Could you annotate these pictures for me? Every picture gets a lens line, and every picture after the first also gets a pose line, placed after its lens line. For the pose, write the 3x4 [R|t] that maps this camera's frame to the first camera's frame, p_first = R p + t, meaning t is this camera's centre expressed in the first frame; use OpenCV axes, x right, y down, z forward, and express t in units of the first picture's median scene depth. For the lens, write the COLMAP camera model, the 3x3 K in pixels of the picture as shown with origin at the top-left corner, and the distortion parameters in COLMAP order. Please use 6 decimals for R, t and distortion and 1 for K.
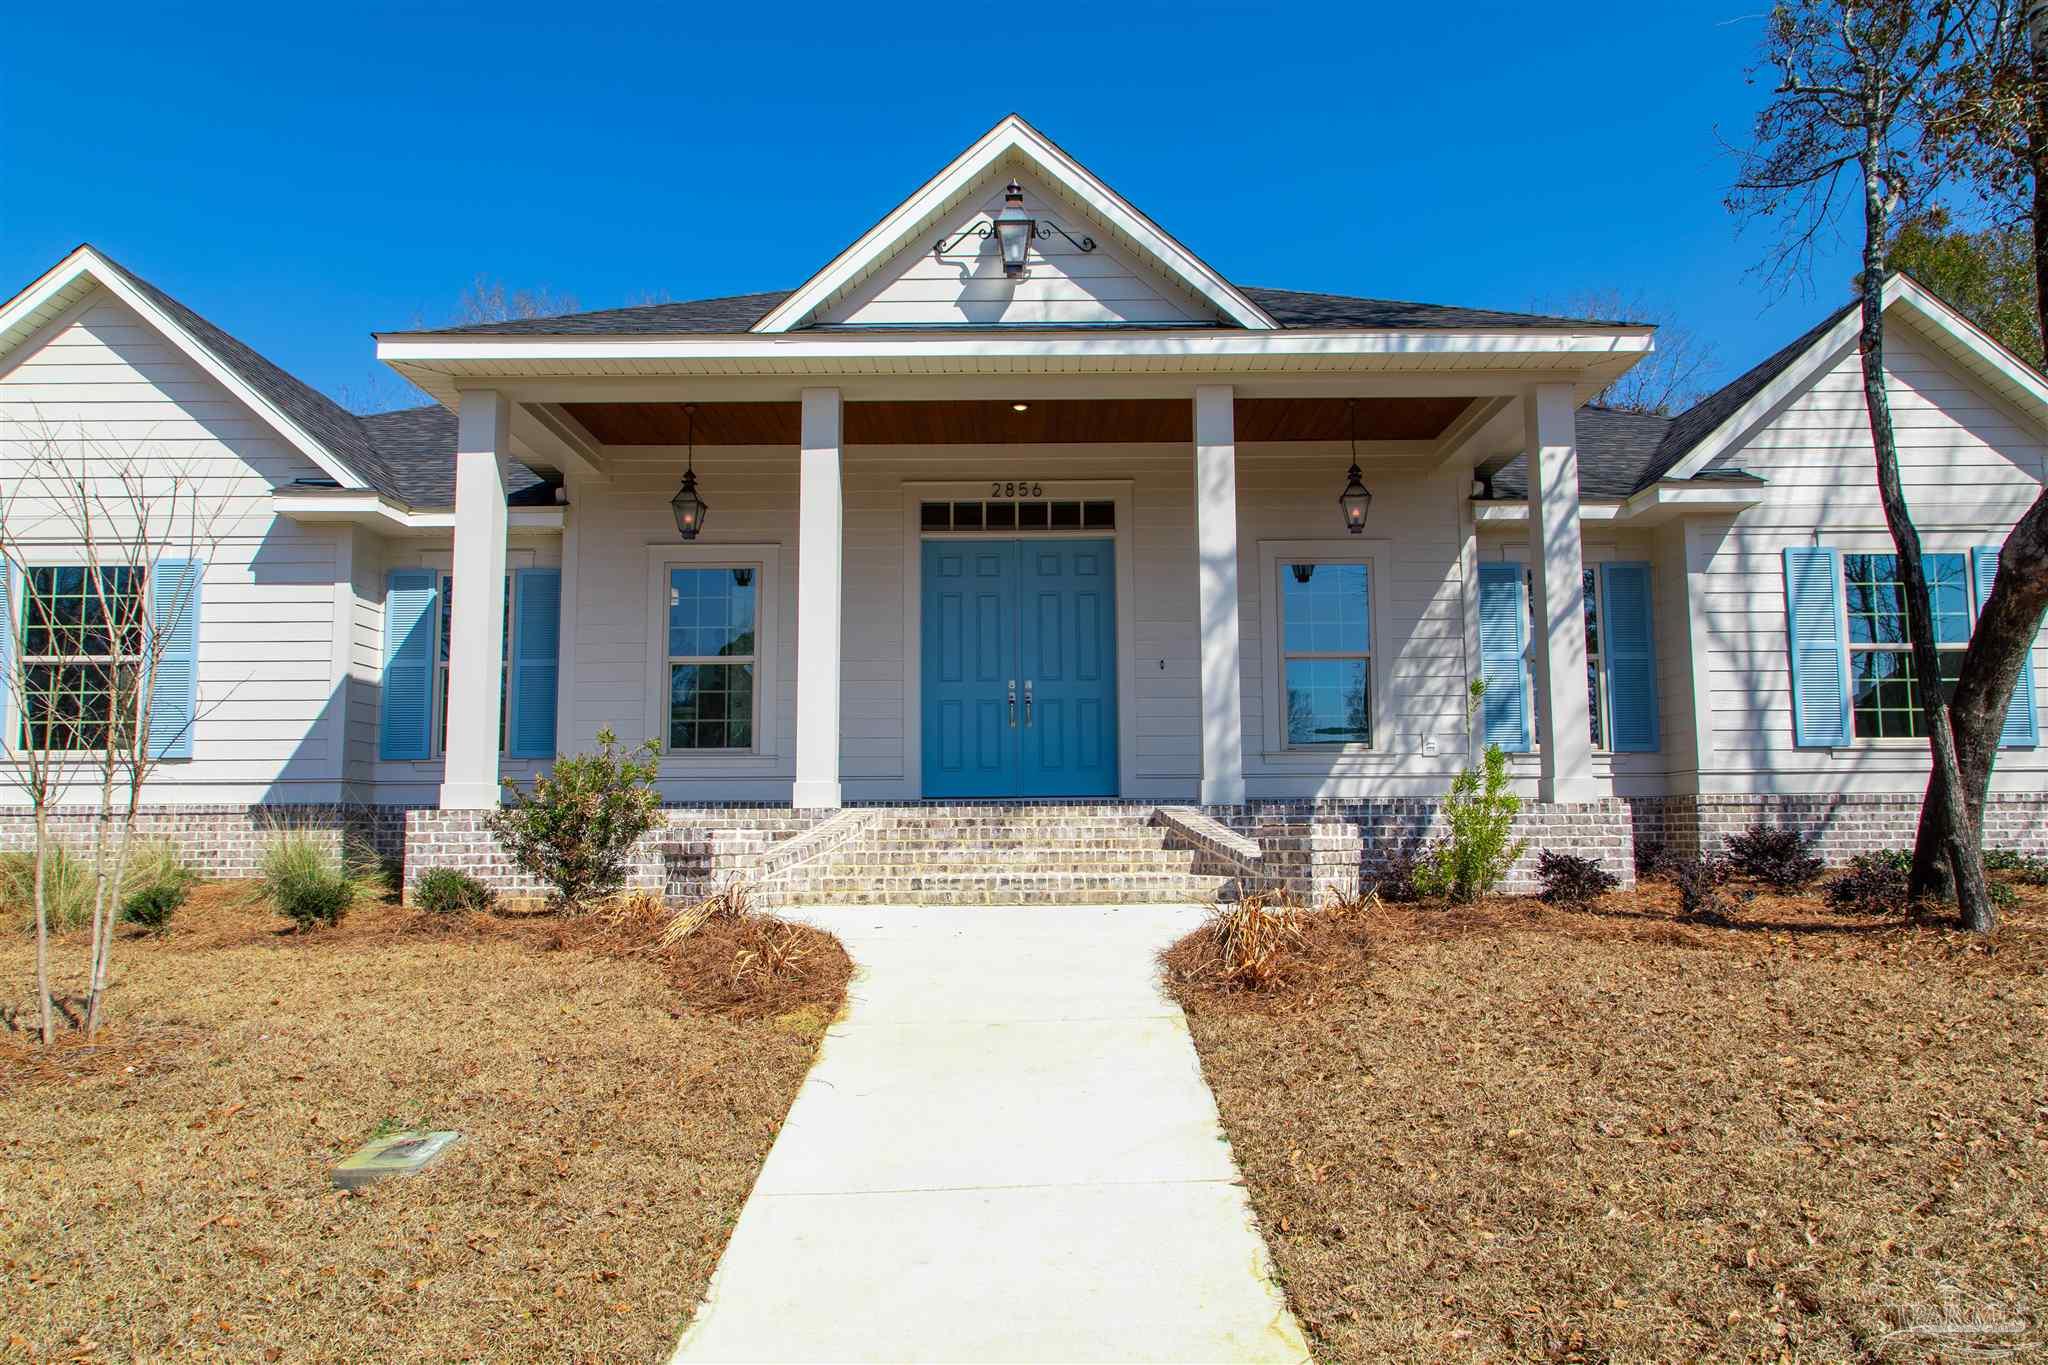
lens RADIAL K [[1344.0, 0, 1025.1], [0, 1344.0, 688.6], [0, 0, 1]] dist [0.004134, -0.002029]
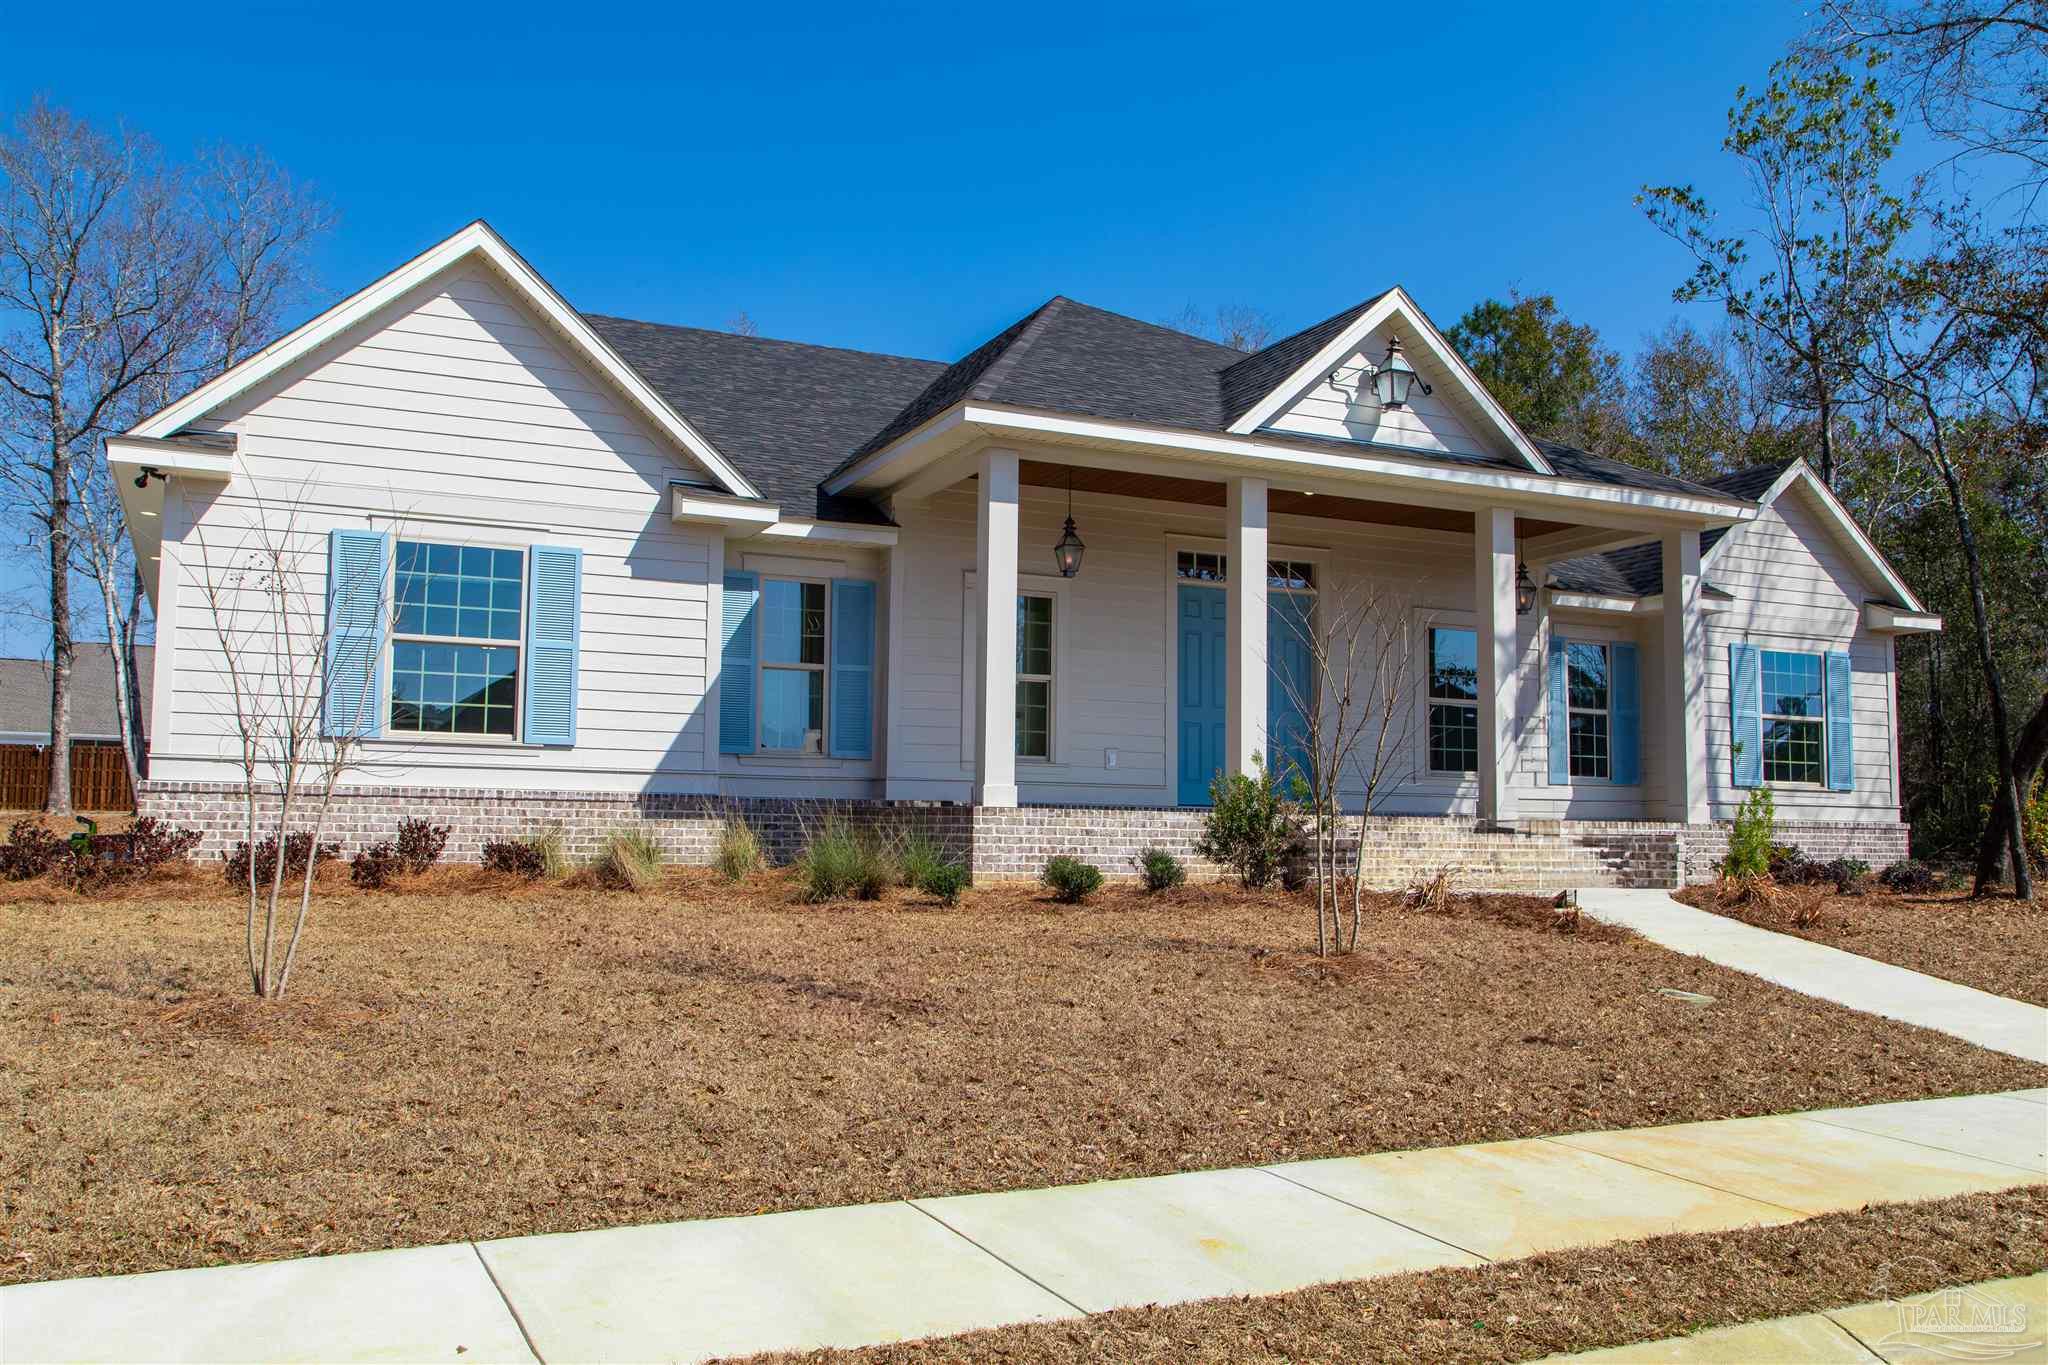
lens RADIAL K [[1642.1, 0, 1022.3], [0, 1642.1, 682.4], [0, 0, 1]] dist [-0.015200, -0.004494]
pose [[0.913759, 0.058181, 0.402070, -0.802918], [-0.062929, 0.998017, -0.001401, -0.015427], [-0.401354, -0.024022, 0.915608, -0.267328]]
